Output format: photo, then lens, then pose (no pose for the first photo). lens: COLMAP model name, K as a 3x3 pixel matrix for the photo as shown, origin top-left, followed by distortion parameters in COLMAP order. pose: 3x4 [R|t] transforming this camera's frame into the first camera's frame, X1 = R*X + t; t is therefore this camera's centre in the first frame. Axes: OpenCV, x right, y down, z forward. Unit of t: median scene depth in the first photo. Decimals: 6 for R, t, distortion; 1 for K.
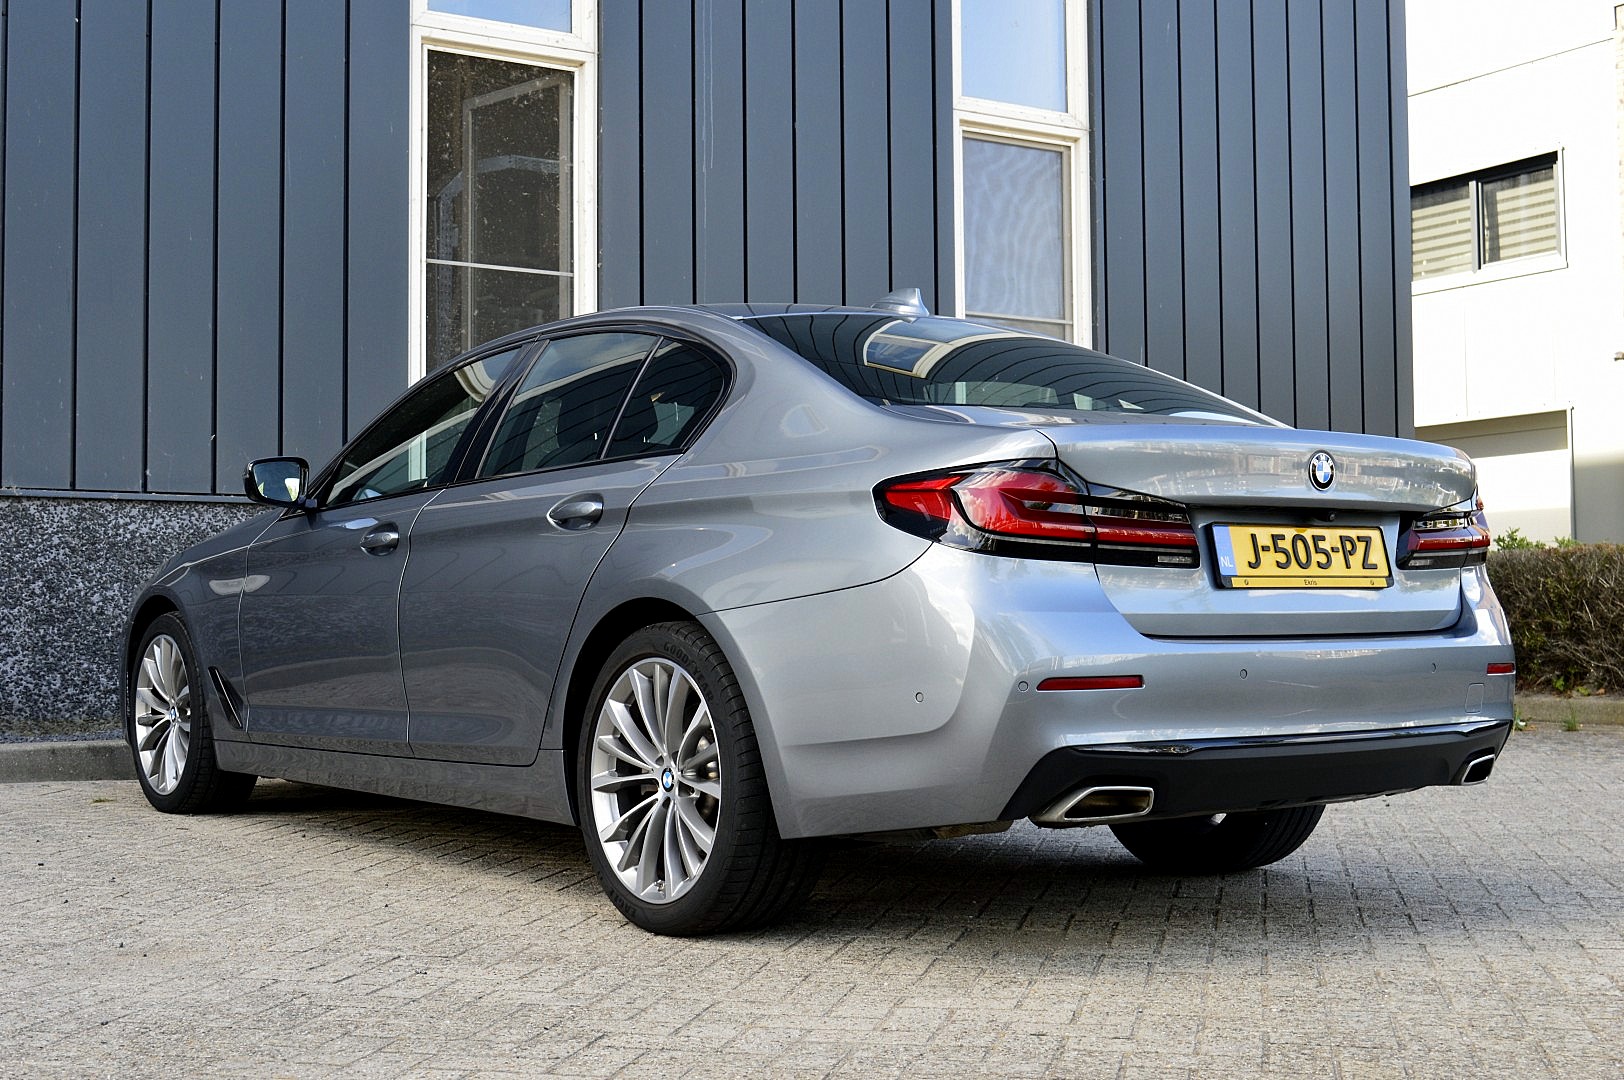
lens RADIAL K [[2092.9, 0, 812.0], [0, 2092.9, 540.0], [0, 0, 1]] dist [-0.016302, -0.015000]
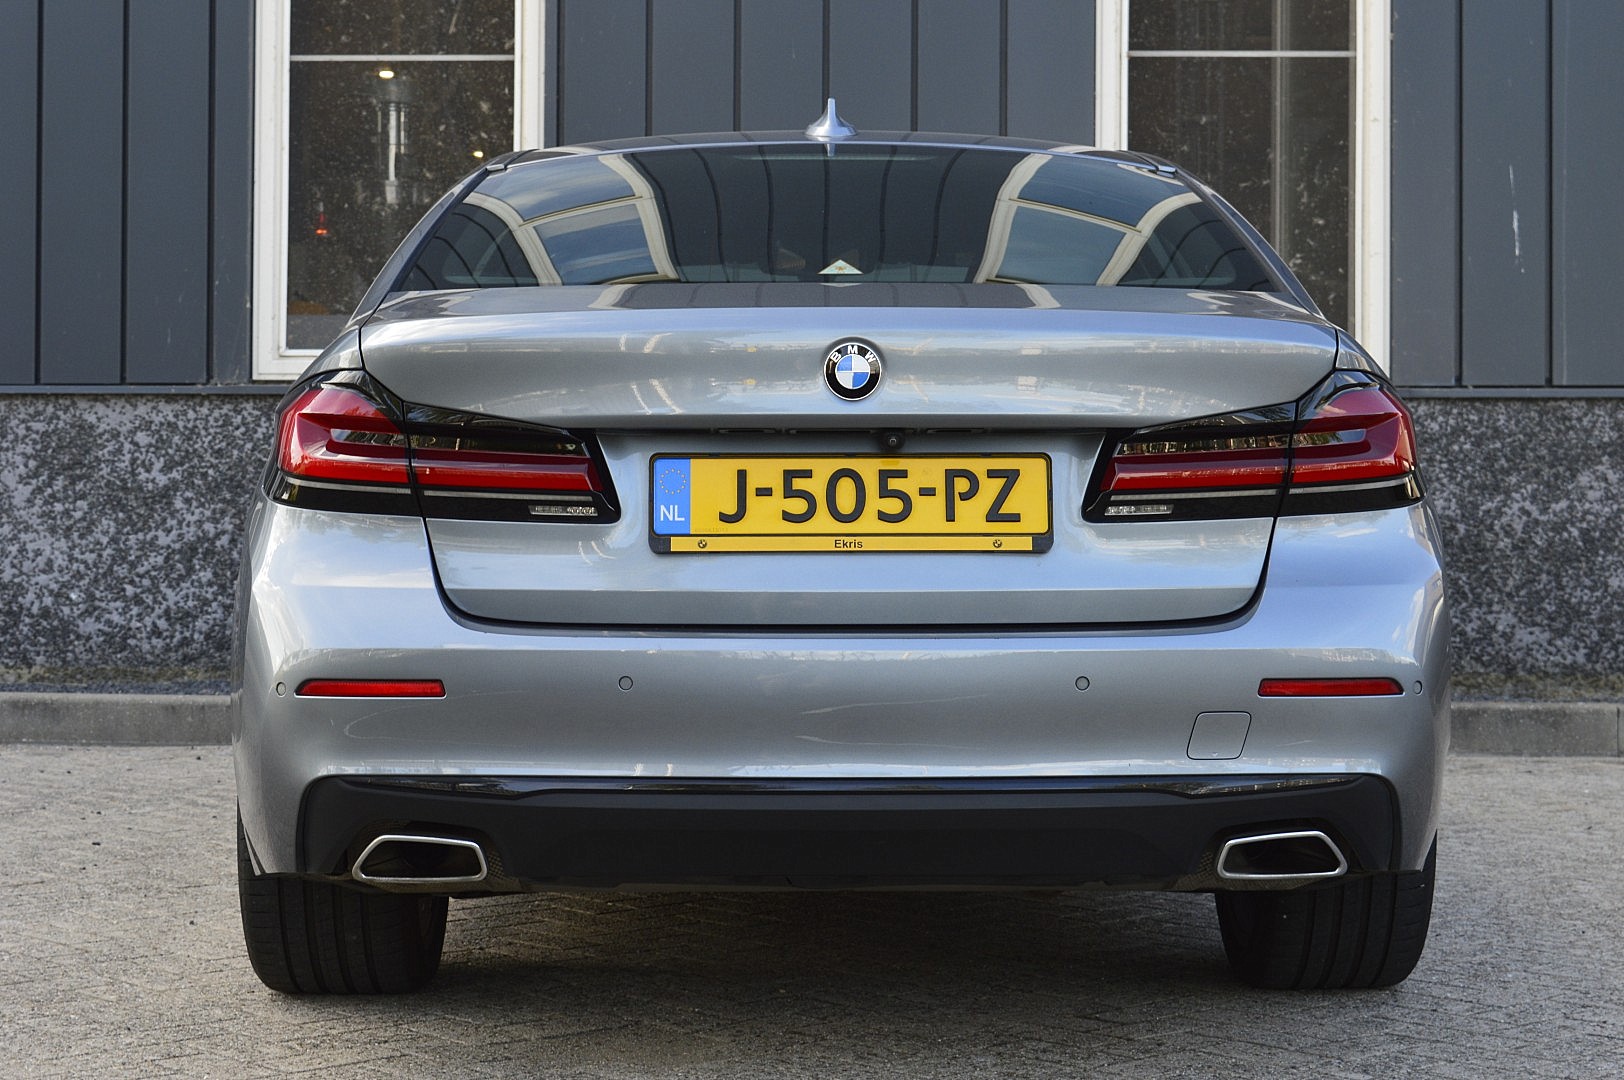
lens RADIAL K [[2913.5, 0, 812.0], [0, 2913.5, 540.0], [0, 0, 1]] dist [-0.043435, -0.051011]
pose [[0.812139, 0.011092, -0.583359, 0.748580], [0.014696, 0.999113, 0.039457, -0.016346], [0.583279, -0.040618, 0.811256, 0.265453]]
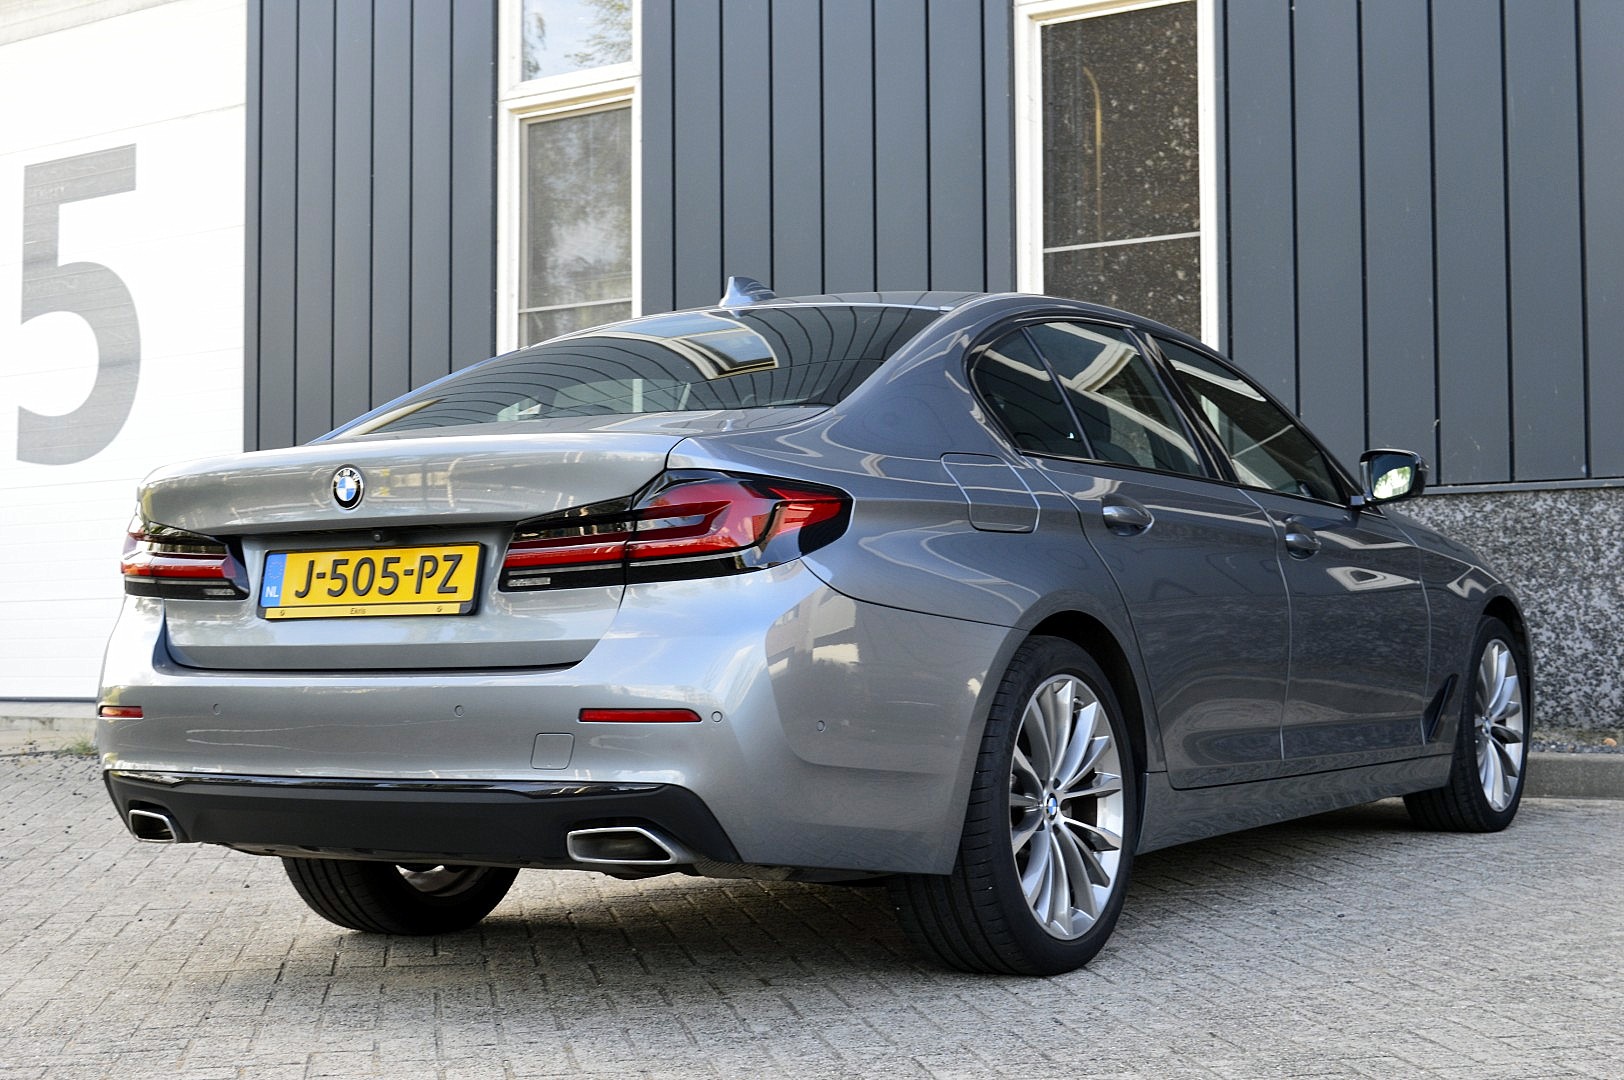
lens RADIAL K [[2384.5, 0, 812.0], [0, 2384.5, 540.0], [0, 0, 1]] dist [-0.016398, -0.012688]
pose [[0.369976, -0.033428, -0.928440, 1.262496], [0.045907, 0.998789, -0.017667, 0.016757], [0.927906, -0.036086, 0.371063, 0.797388]]
